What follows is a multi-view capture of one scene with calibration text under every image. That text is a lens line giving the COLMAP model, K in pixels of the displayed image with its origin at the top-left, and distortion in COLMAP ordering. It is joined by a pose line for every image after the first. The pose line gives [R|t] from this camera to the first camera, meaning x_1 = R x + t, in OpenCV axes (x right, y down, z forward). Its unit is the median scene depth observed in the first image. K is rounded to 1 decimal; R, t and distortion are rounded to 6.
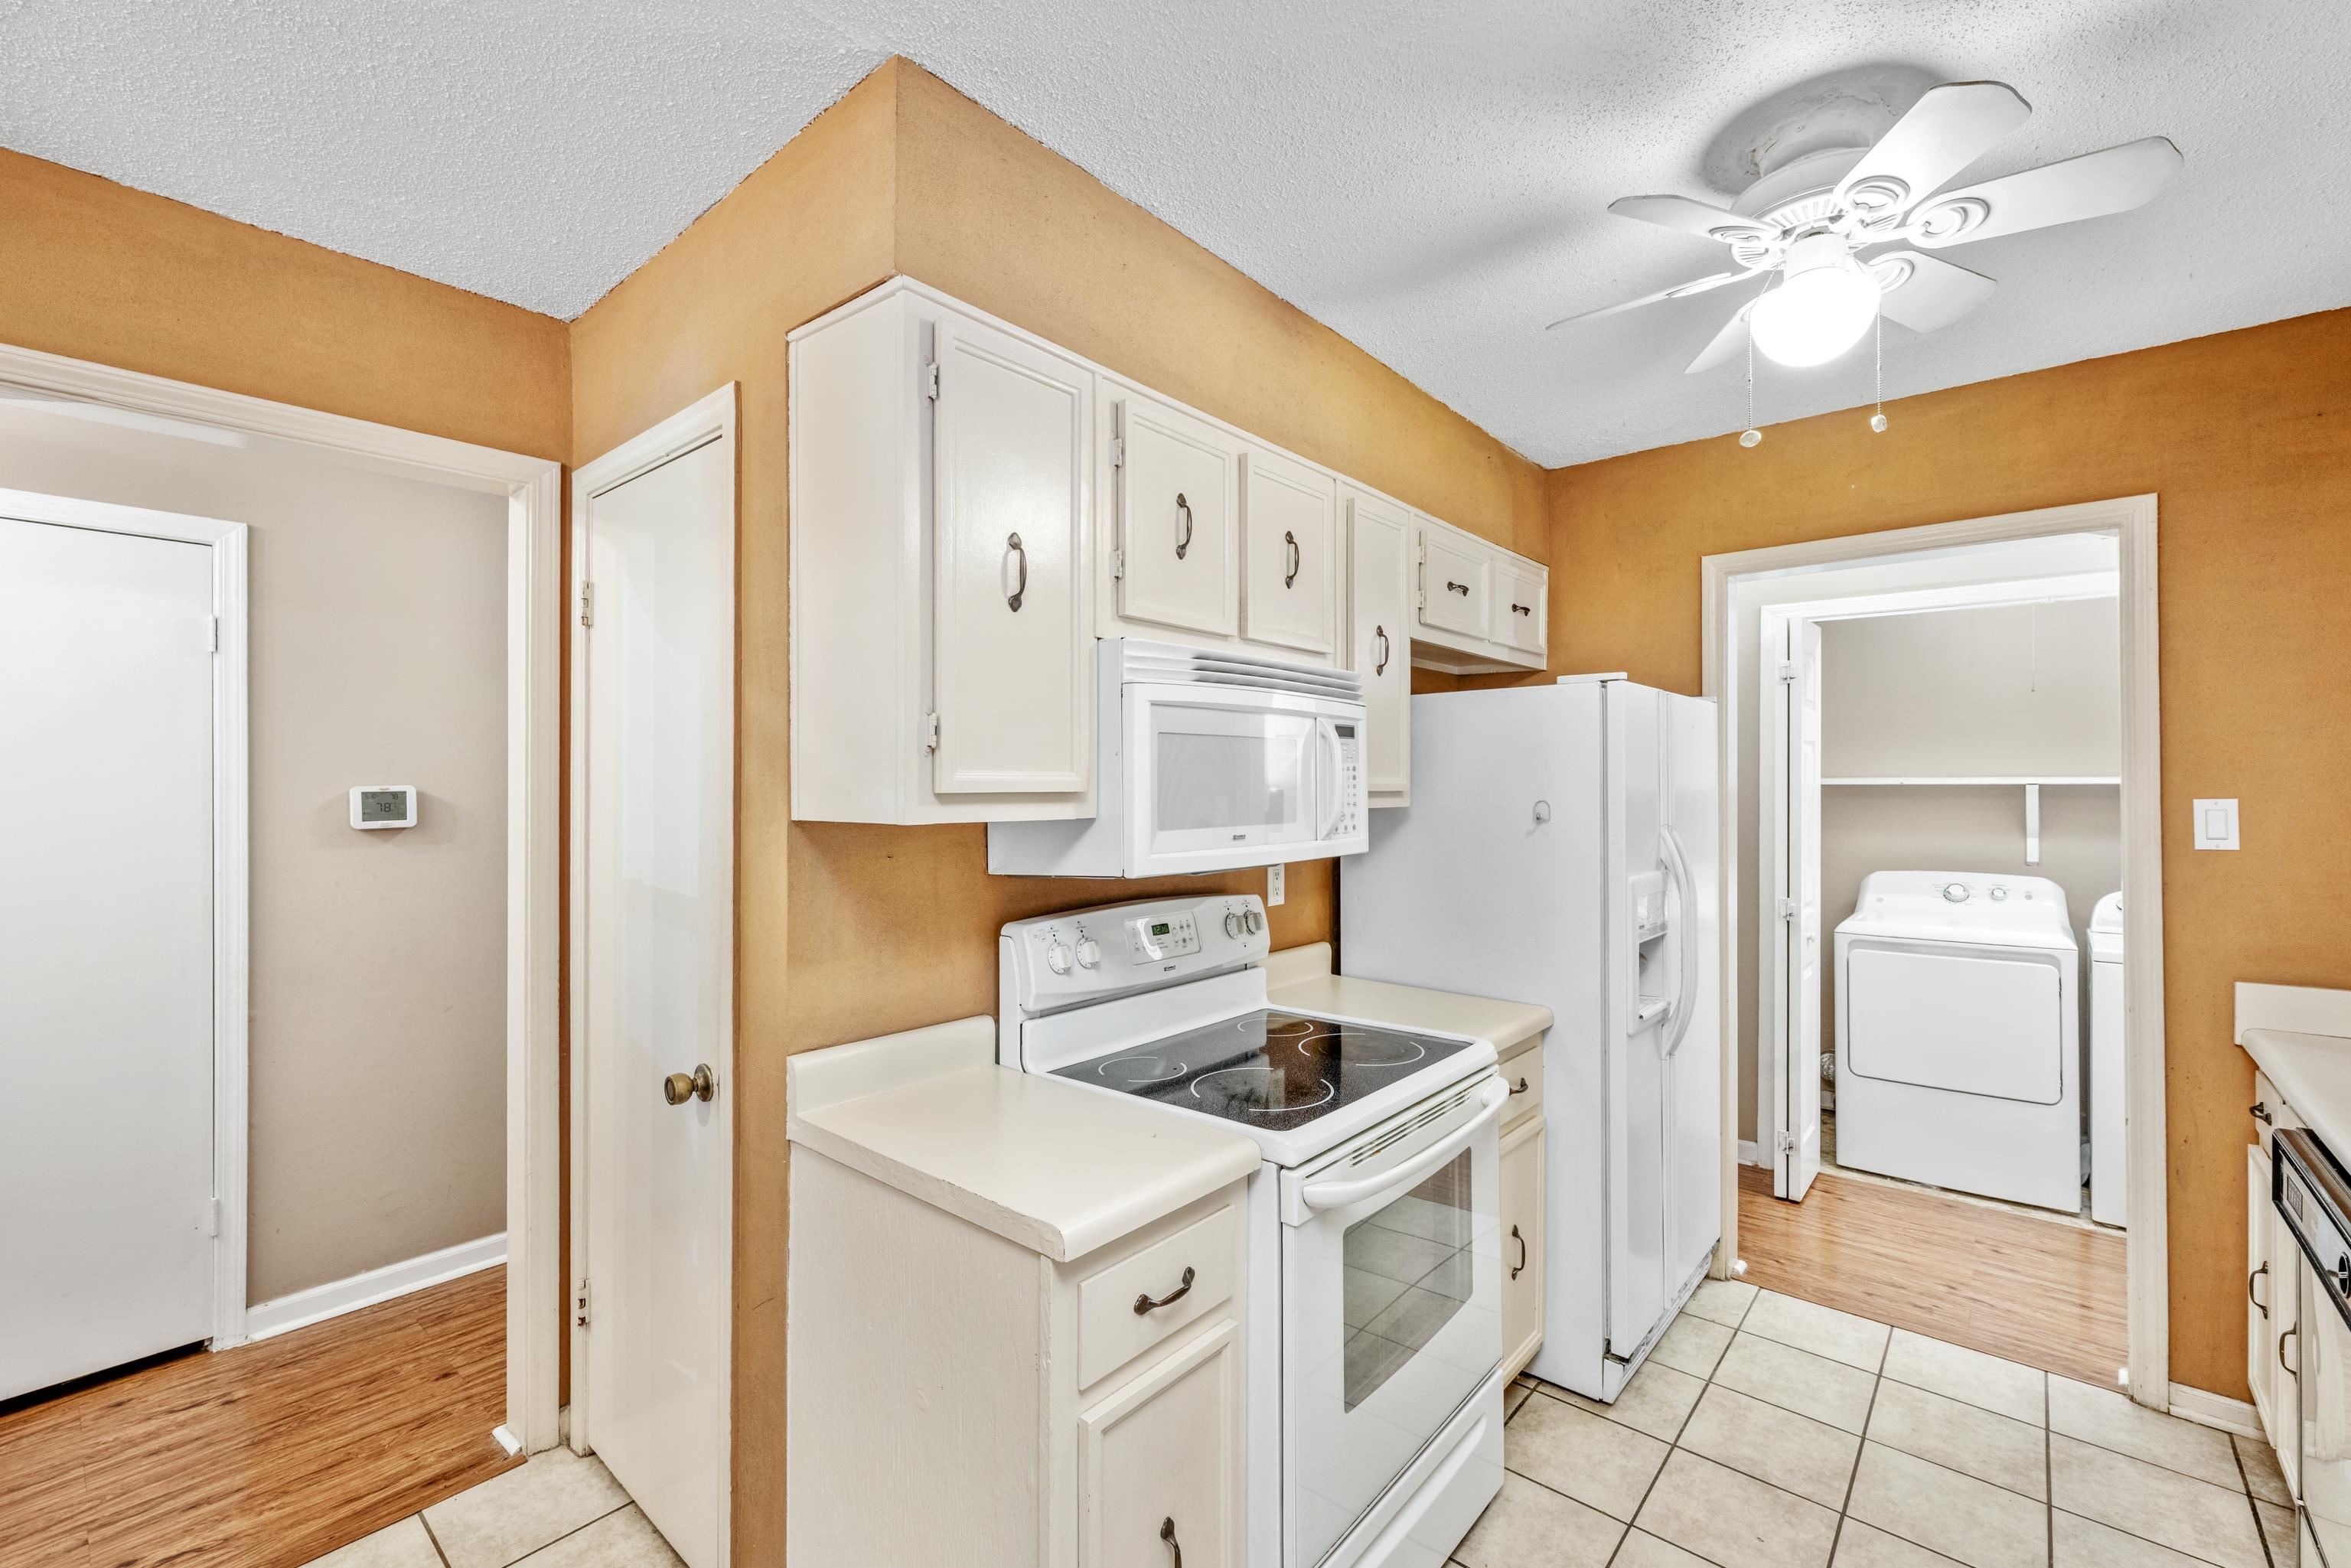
lens RADIAL K [[989.9, 0, 1153.4], [0, 989.9, 781.2], [0, 0, 1]] dist [0.000448, 0.000400]
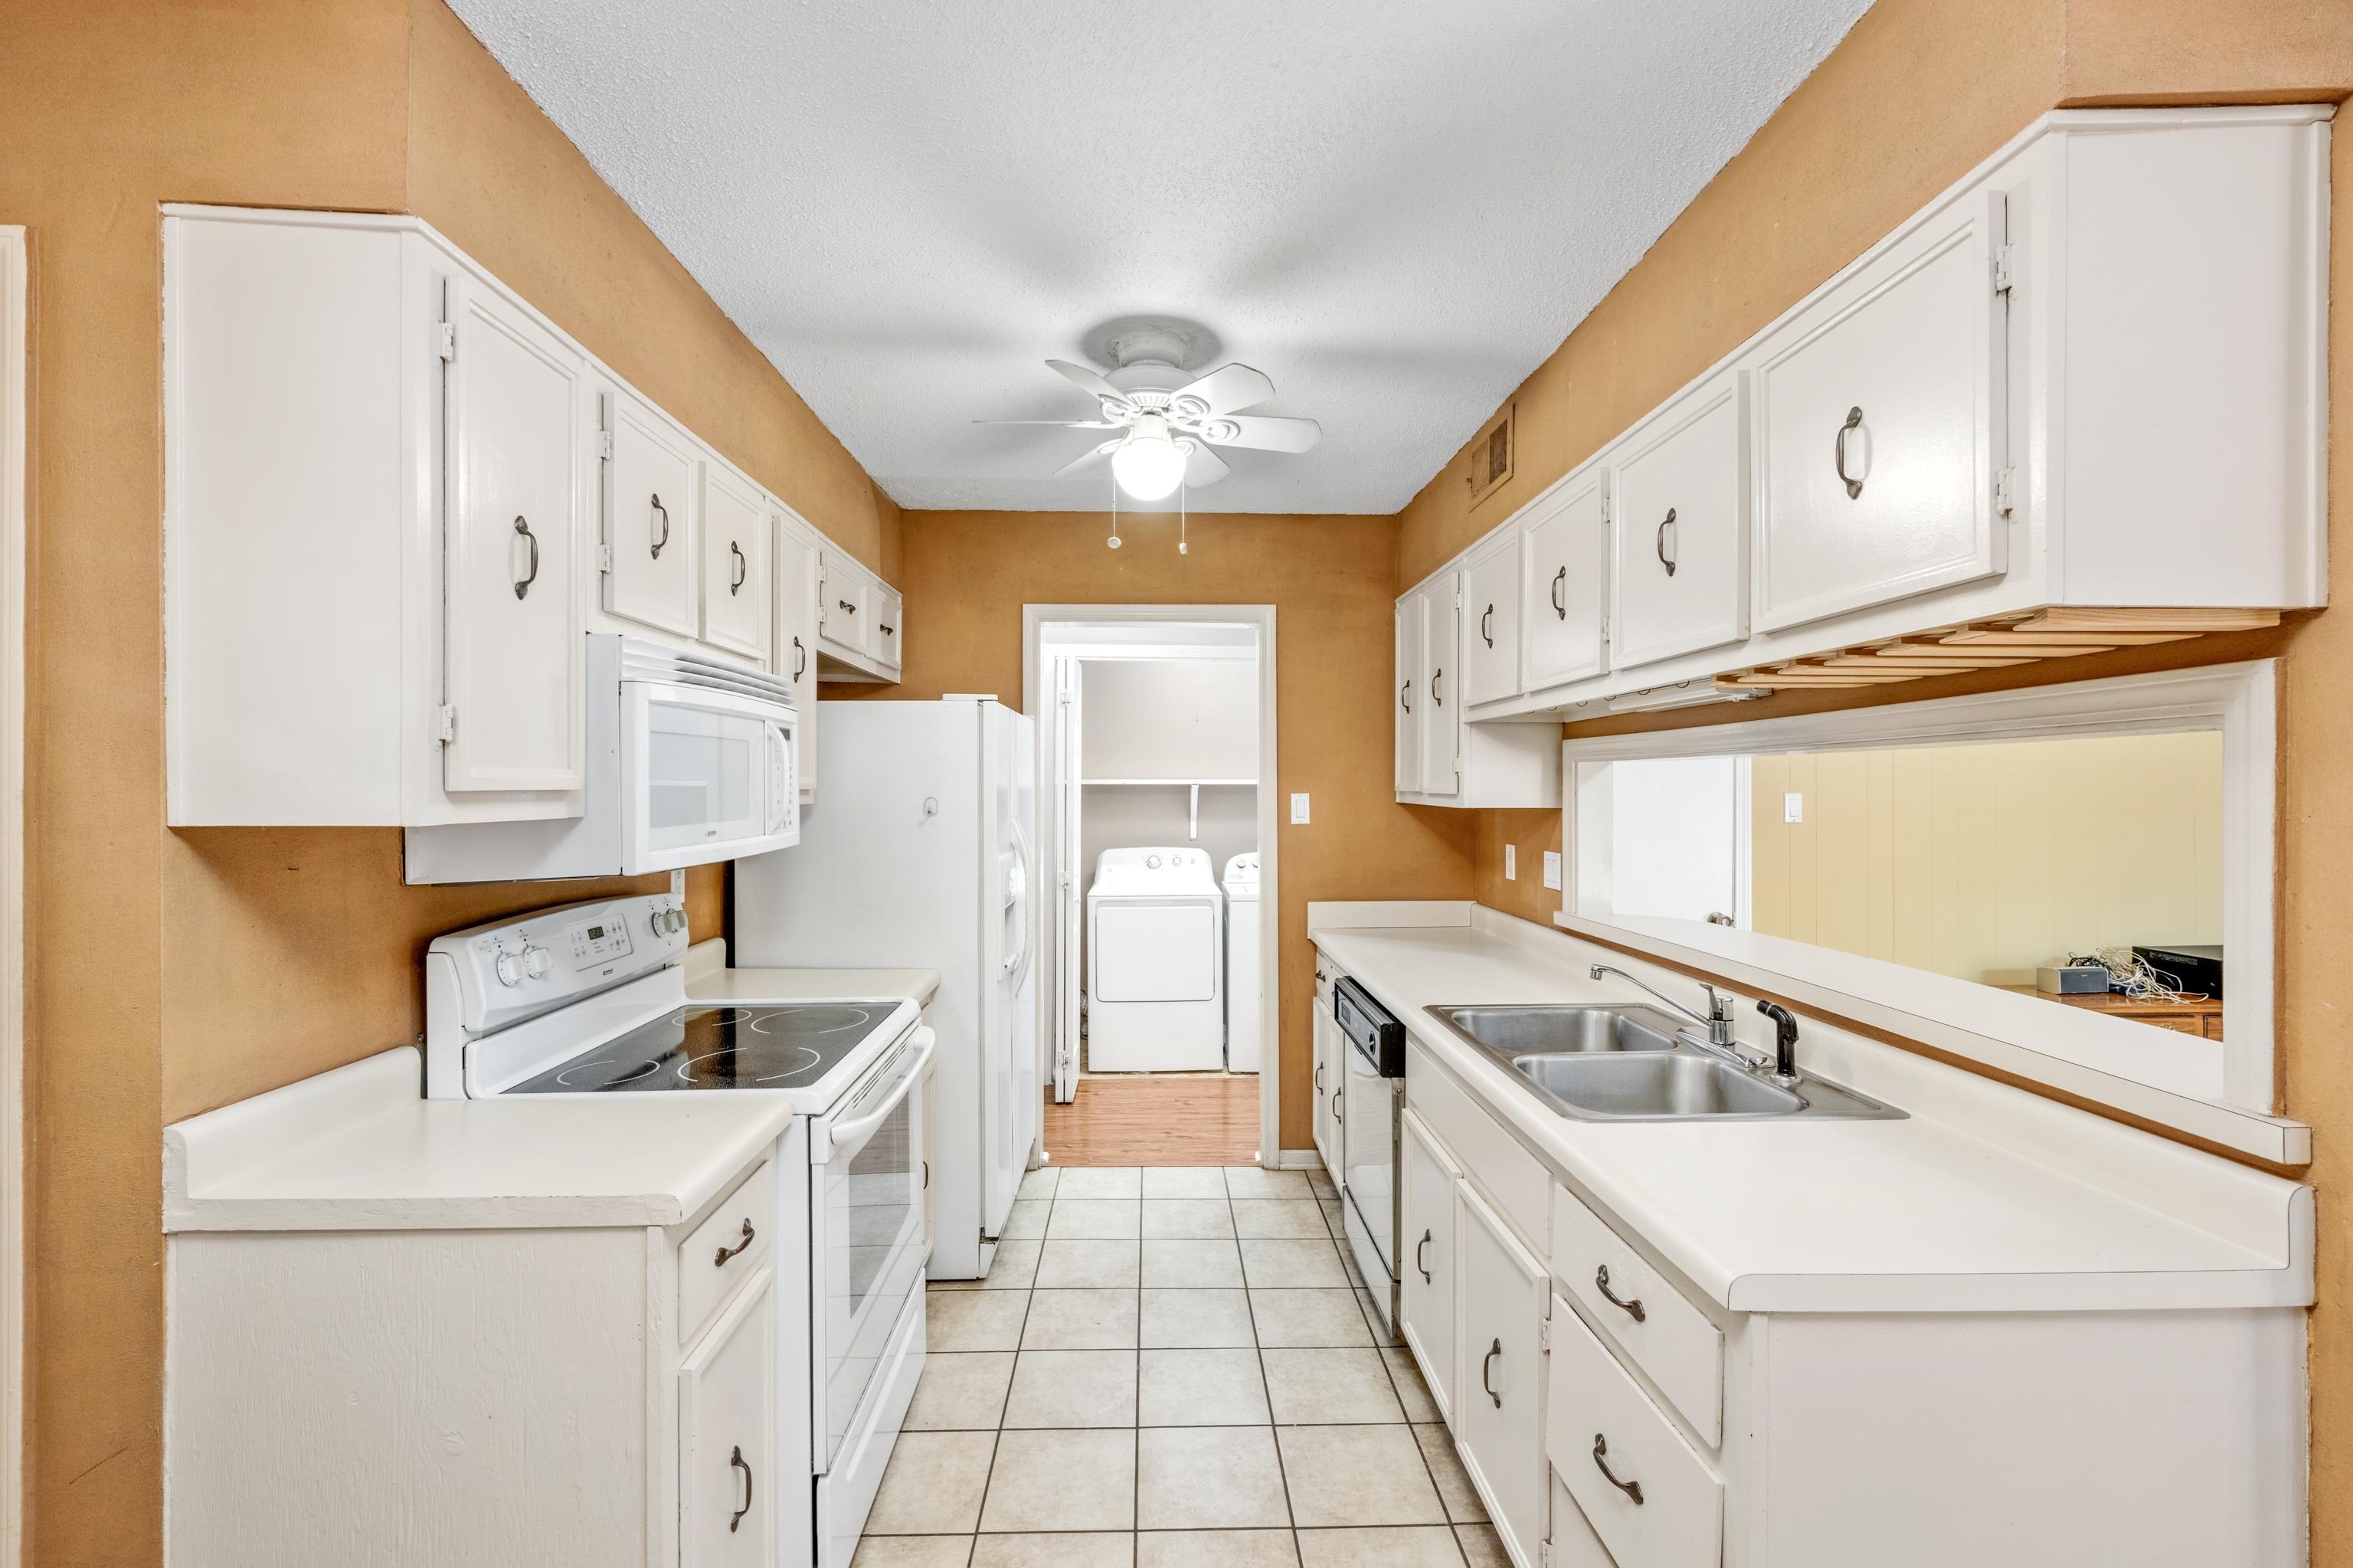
lens RADIAL K [[990.8, 0, 1163.4], [0, 990.8, 782.7], [0, 0, 1]] dist [0.000448, 0.000400]
pose [[0.740585, 0.003305, 0.671954, -0.251710], [-0.004898, 0.999988, 0.000480, 0.000414], [-0.671944, -0.003647, 0.740593, -0.091236]]
